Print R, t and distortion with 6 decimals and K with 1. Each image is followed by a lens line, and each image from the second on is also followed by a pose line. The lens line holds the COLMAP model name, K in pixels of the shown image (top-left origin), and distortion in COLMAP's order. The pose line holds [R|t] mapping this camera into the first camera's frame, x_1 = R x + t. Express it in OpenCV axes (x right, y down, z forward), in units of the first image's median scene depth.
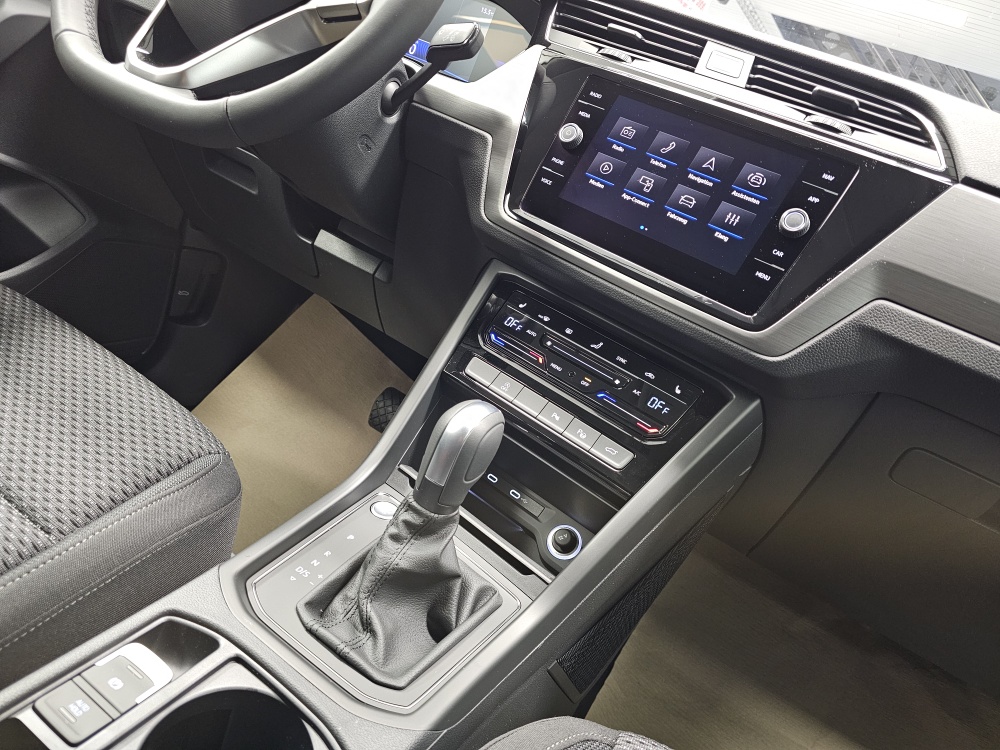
lens RADIAL K [[653.9, 0, 492.8], [0, 653.9, 374.0], [0, 0, 1]] dist [0.069592, -0.089403]
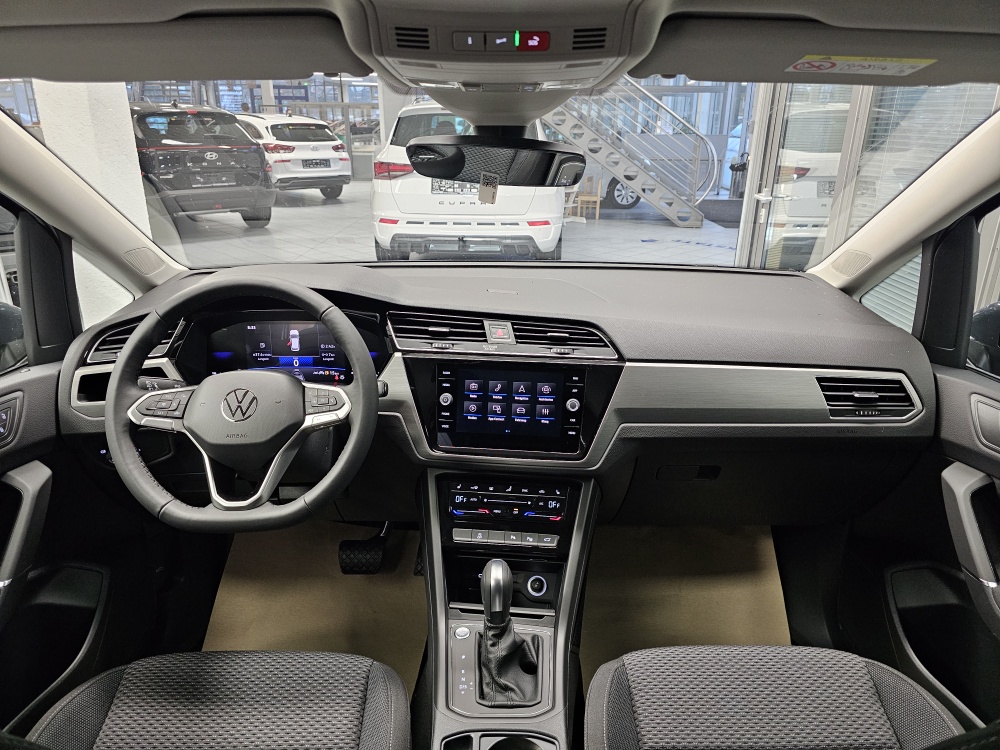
lens RADIAL K [[653.9, 0, 492.8], [0, 653.9, 374.0], [0, 0, 1]] dist [0.069592, -0.089403]
pose [[0.822295, -0.472269, 0.317478, -0.349993], [0.456271, 0.880569, 0.128124, -0.654550], [-0.340070, 0.039500, 0.939570, -0.829907]]
